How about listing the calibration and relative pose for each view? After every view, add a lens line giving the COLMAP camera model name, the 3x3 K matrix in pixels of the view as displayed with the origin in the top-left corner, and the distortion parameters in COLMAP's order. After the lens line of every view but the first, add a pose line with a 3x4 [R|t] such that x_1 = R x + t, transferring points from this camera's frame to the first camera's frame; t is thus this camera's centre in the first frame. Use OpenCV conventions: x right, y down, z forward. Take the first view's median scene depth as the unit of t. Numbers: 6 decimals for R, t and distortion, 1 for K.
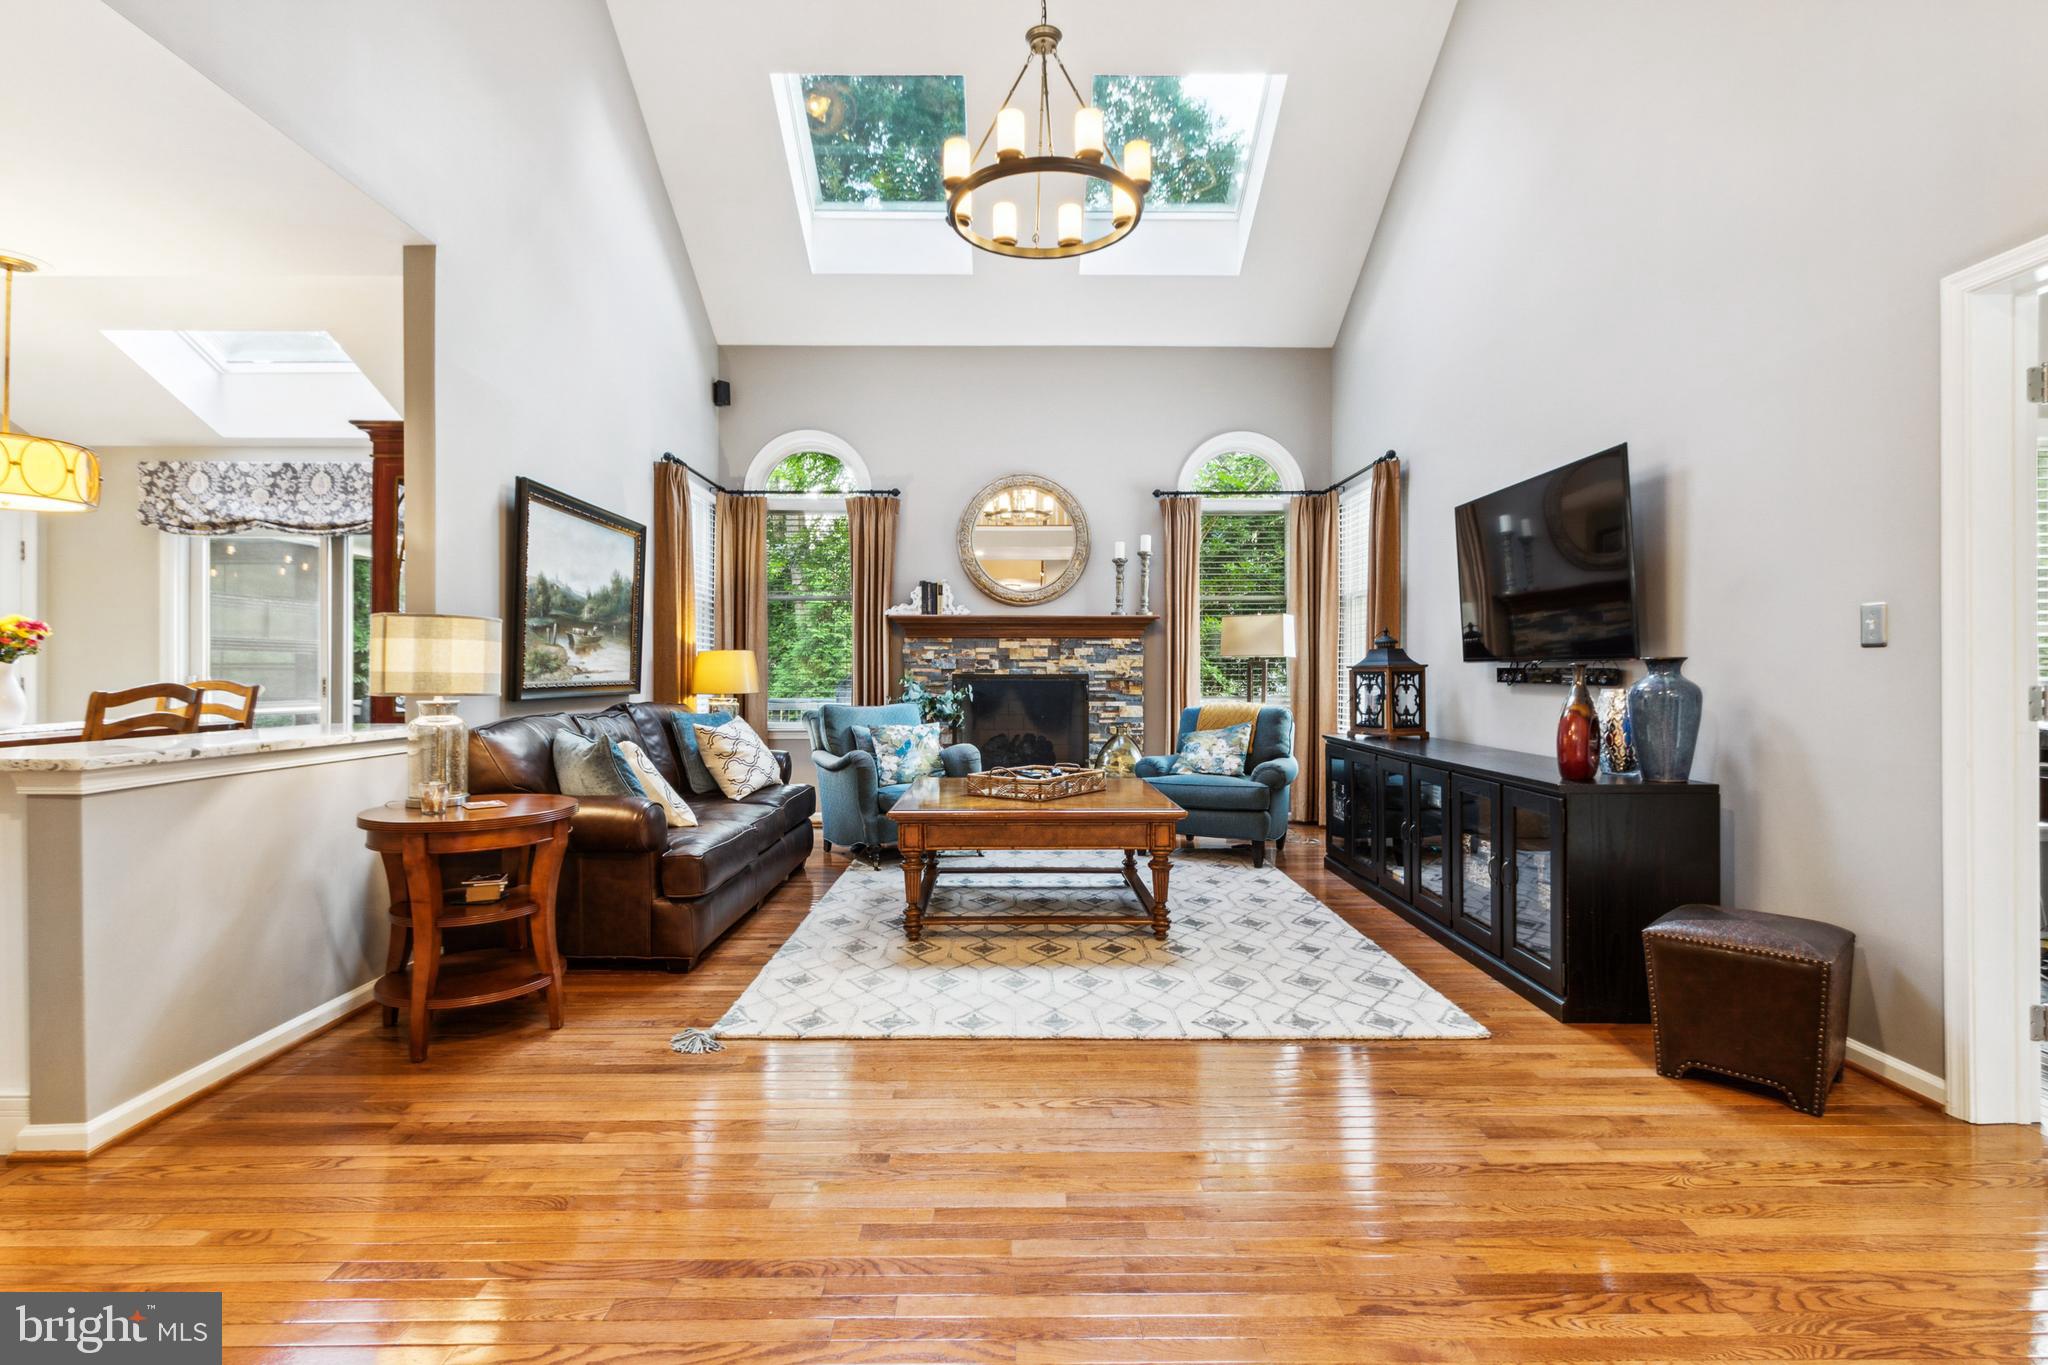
lens RADIAL K [[964.0, 0, 1028.6], [0, 964.0, 673.7], [0, 0, 1]] dist [0.002600, -0.001100]
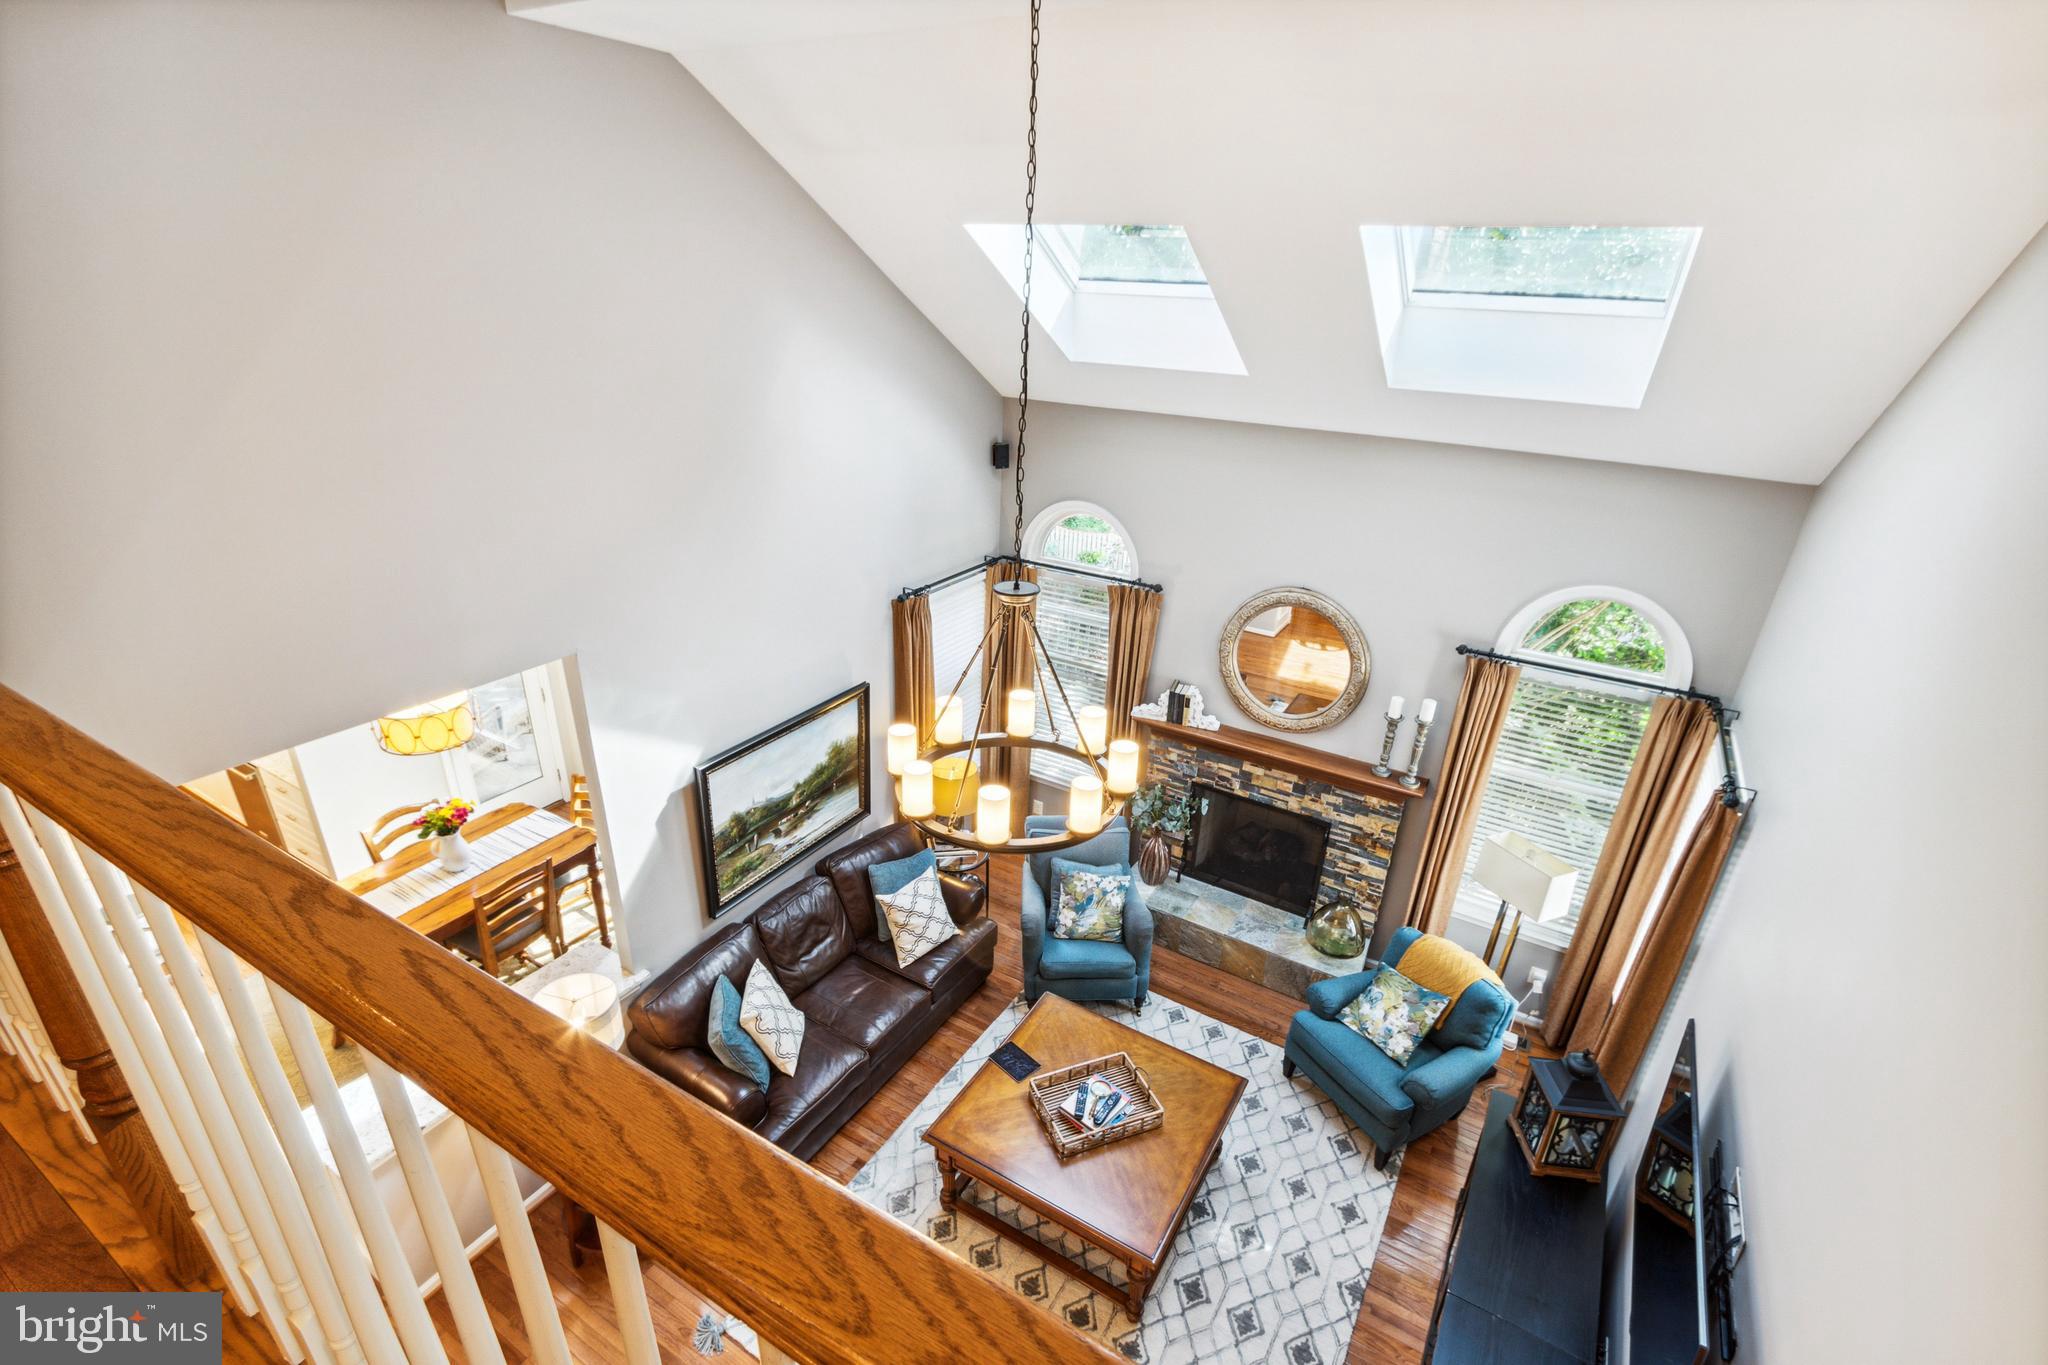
lens RADIAL K [[964.0, 0, 1046.0], [0, 964.0, 698.7], [0, 0, 1]] dist [0.002600, -0.001100]
pose [[0.853083, 0.258296, -0.453357, 0.213997], [-0.045630, 0.902477, 0.428314, -0.481967], [0.519776, -0.344701, 0.781674, 0.191400]]
